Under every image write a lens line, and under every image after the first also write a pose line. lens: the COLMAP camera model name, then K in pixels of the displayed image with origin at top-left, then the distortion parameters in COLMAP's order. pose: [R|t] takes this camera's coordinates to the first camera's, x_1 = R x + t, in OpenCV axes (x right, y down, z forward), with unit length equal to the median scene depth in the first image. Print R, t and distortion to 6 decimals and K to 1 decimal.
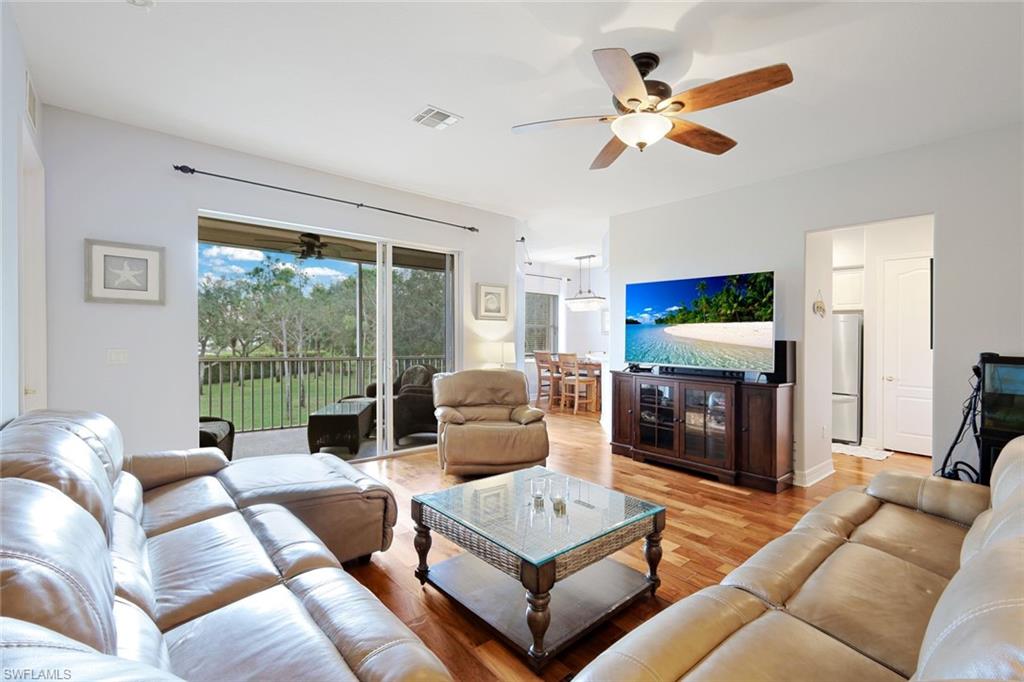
lens RADIAL K [[453.1, 0, 515.4], [0, 453.1, 338.3], [0, 0, 1]] dist [-0.001491, -0.000073]
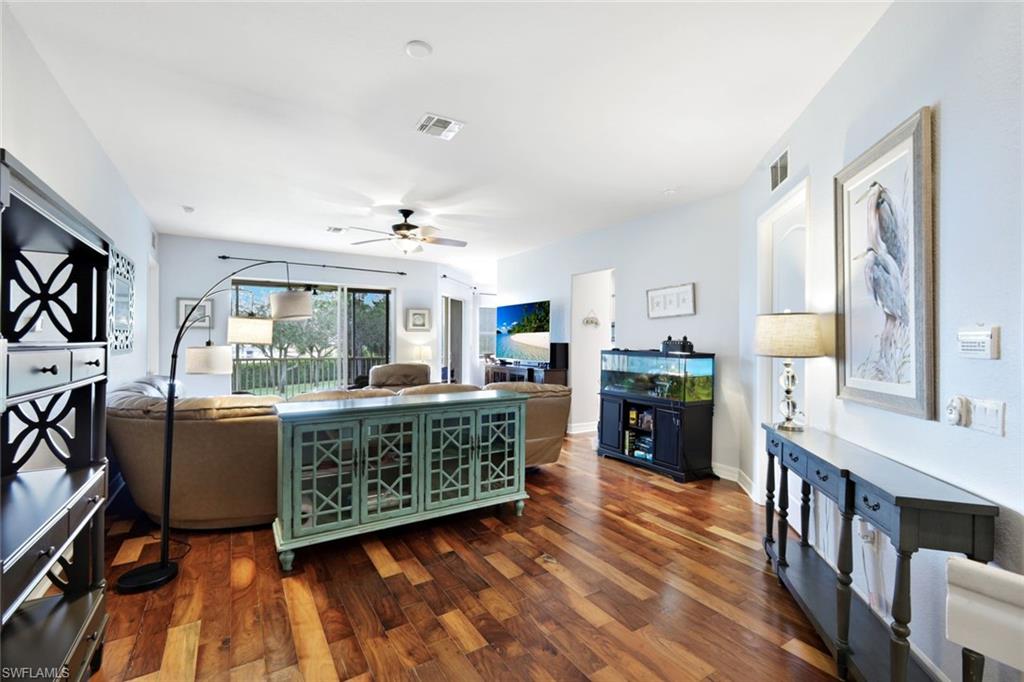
lens RADIAL K [[447.9, 0, 508.0], [0, 447.9, 337.3], [0, 0, 1]] dist [0.002948, 0.000351]
pose [[0.987598, -0.012004, -0.156543, 0.557656], [0.009959, 0.999855, -0.013844, 0.002822], [0.156686, 0.012113, 0.987574, -0.507502]]
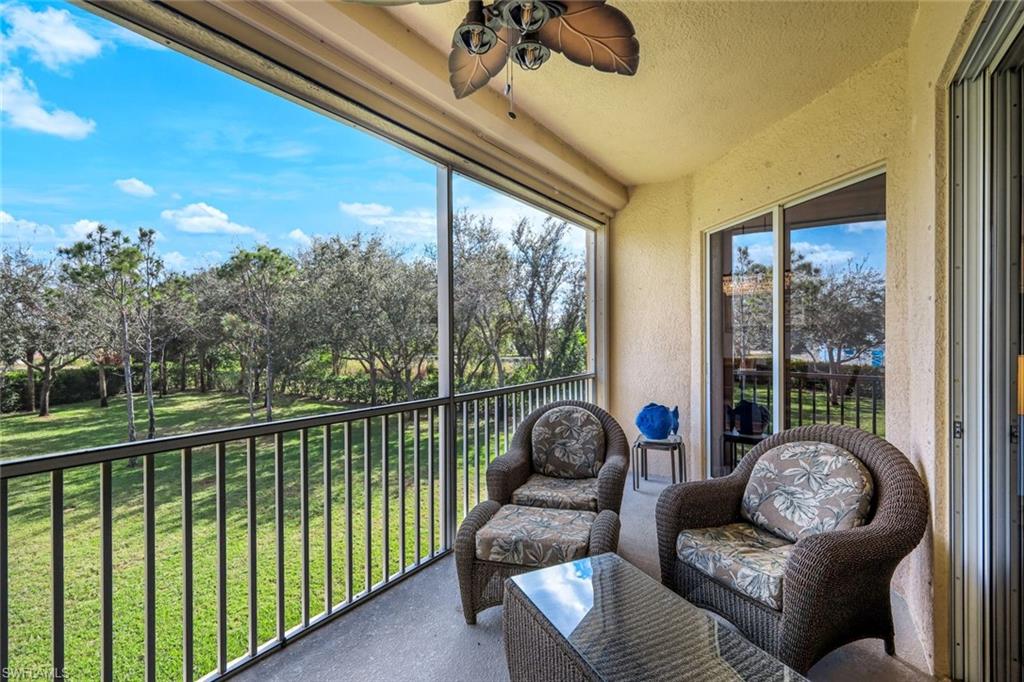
lens RADIAL K [[453.1, 0, 515.4], [0, 453.1, 338.3], [0, 0, 1]] dist [-0.001491, -0.000073]
pose [[0.961457, -0.016468, 0.274461, -1.073702], [0.017119, 0.999853, 0.000022, -0.047626], [-0.274421, 0.004677, 0.961598, 1.427034]]
